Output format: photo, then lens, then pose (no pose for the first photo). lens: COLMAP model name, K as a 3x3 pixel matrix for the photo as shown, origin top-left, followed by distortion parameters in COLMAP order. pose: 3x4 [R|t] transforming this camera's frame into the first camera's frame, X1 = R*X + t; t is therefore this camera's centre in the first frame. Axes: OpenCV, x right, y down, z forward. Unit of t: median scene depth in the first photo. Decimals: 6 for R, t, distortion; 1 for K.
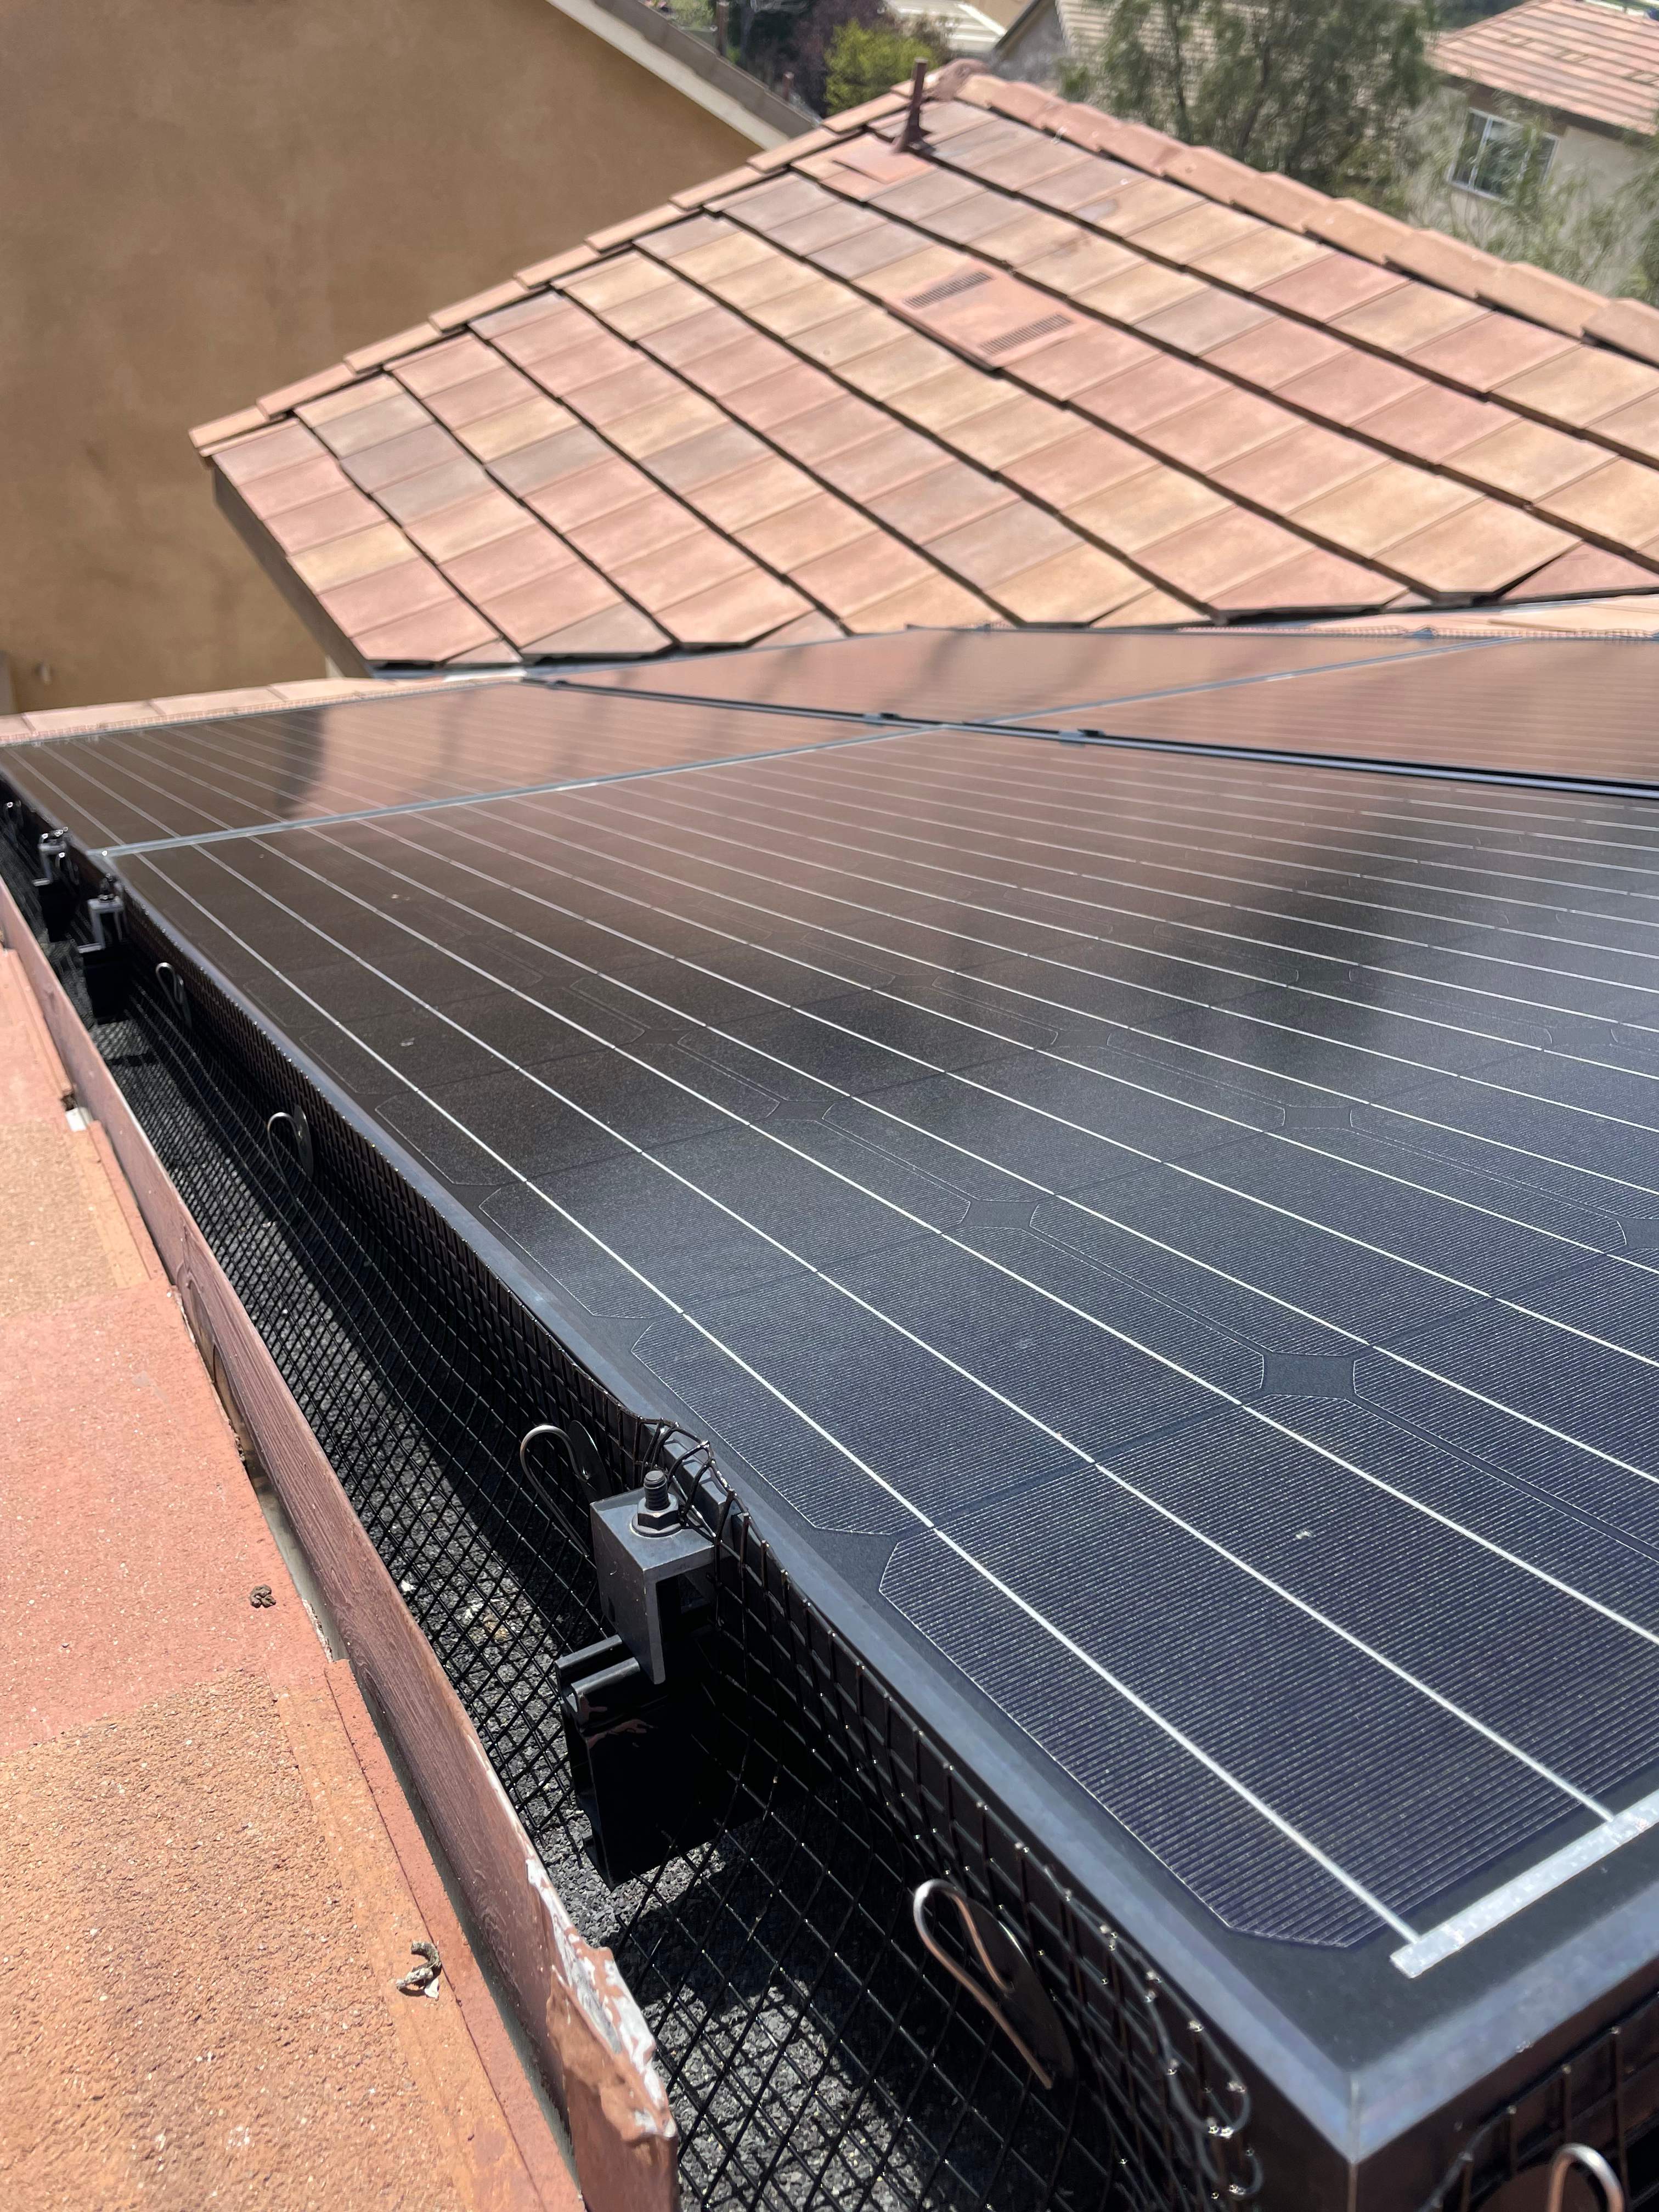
lens RADIAL K [[1688.6, 0, 830.0], [0, 1688.6, 1099.2], [0, 0, 1]] dist [0.066492, -0.087129]
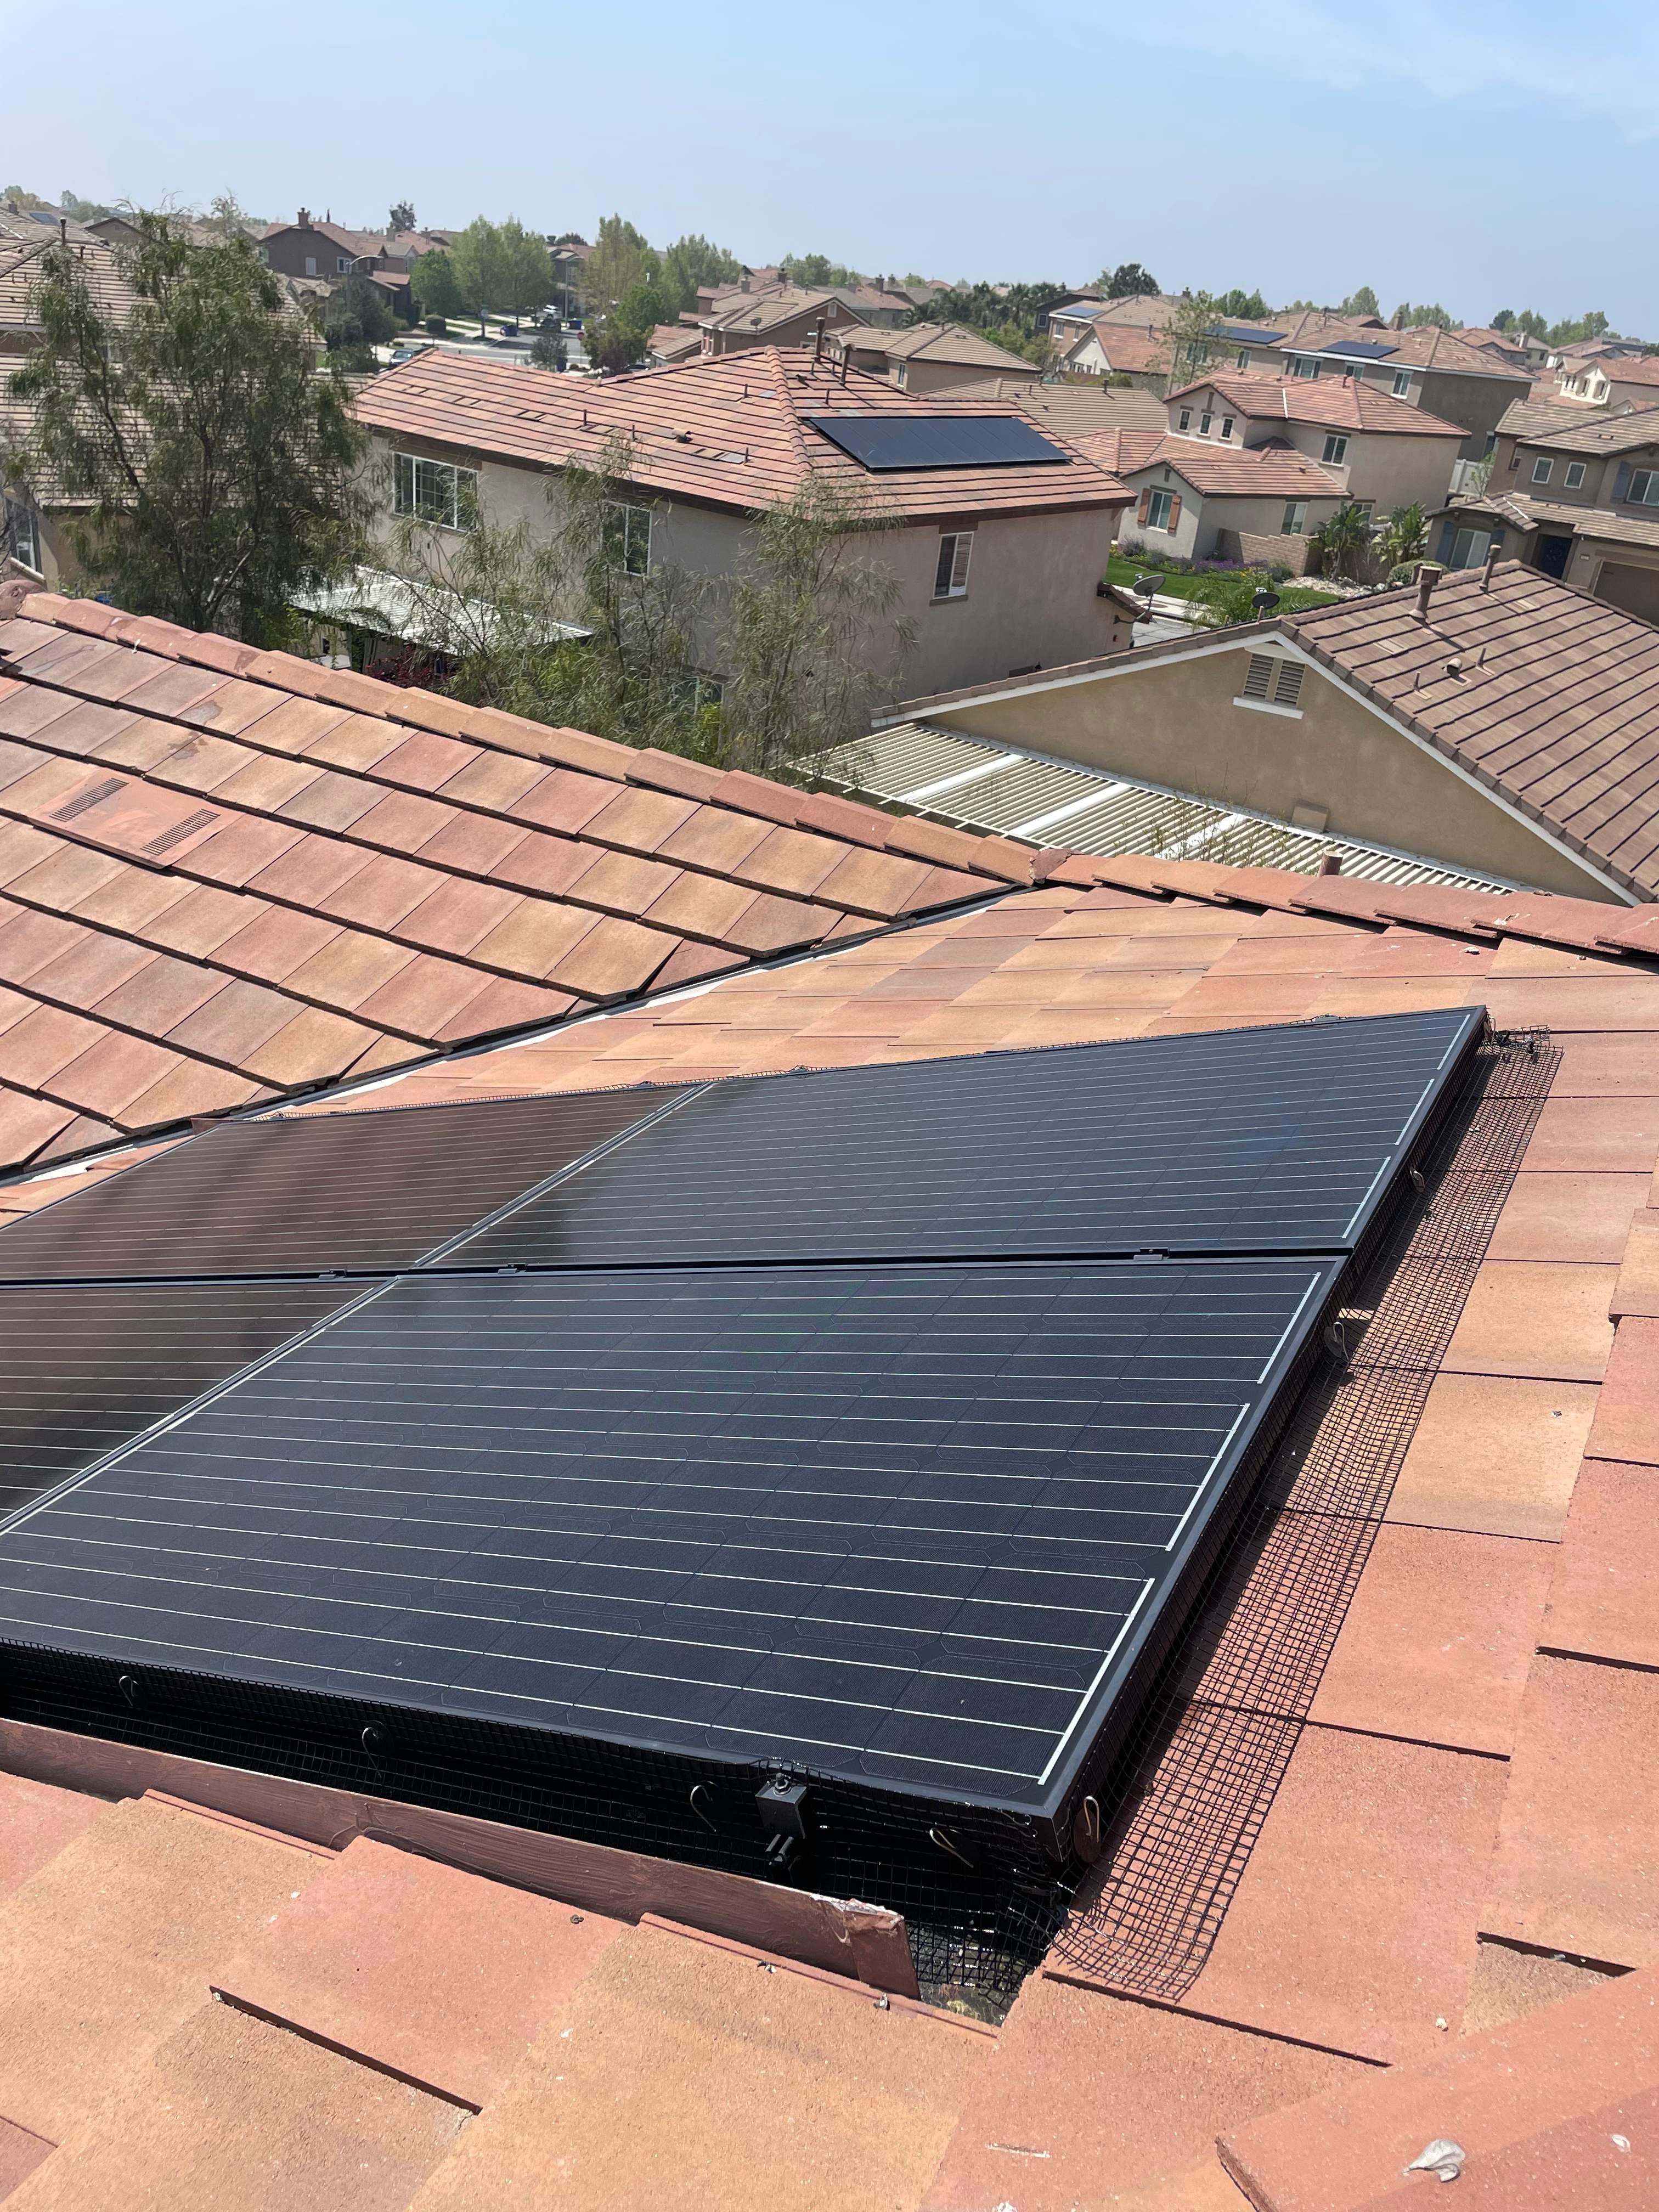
lens RADIAL K [[1688.6, 0, 850.1], [0, 1688.6, 1111.2], [0, 0, 1]] dist [0.066492, -0.087129]
pose [[0.840596, -0.259744, 0.475322, -0.105365], [0.321264, 0.945593, -0.051421, -0.065611], [-0.436104, 0.195928, 0.878308, -0.183525]]
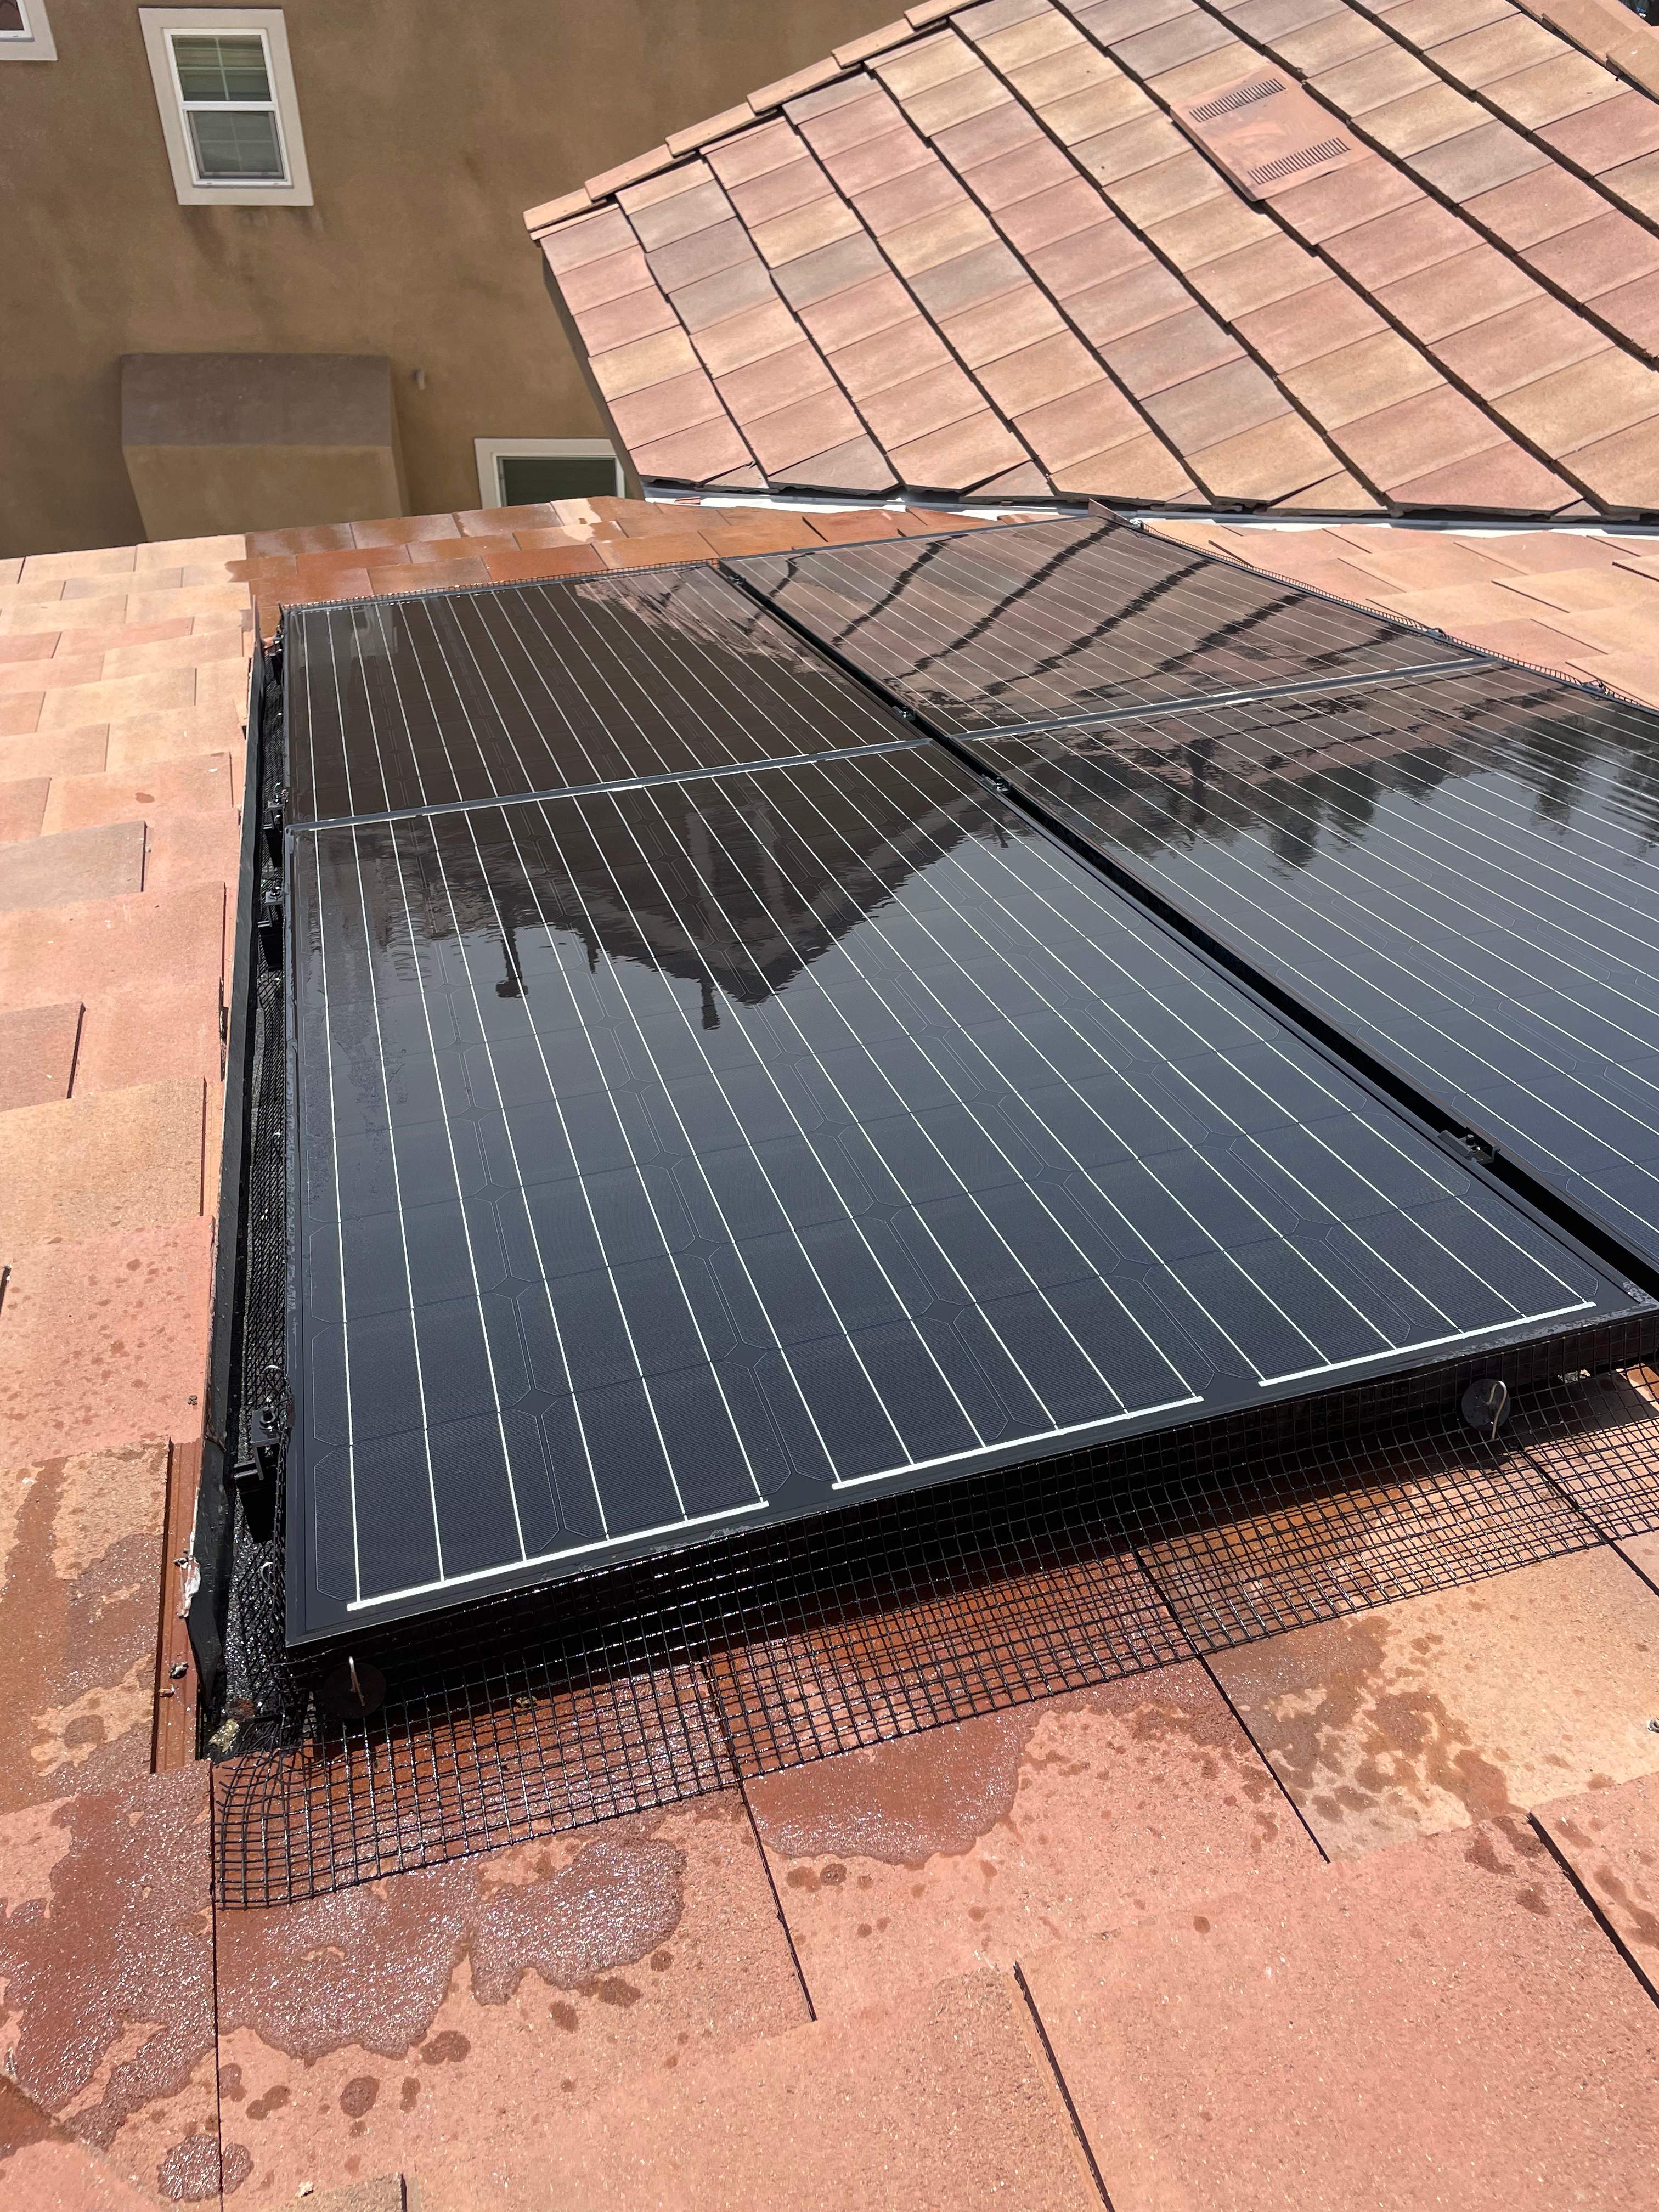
lens RADIAL K [[1688.6, 0, 826.8], [0, 1688.6, 1116.6], [0, 0, 1]] dist [0.066492, -0.087129]
pose [[0.972607, 0.134105, -0.189870, 0.114759], [-0.094959, 0.974761, 0.202047, -0.081276], [0.212174, -0.178482, 0.960795, -0.125865]]
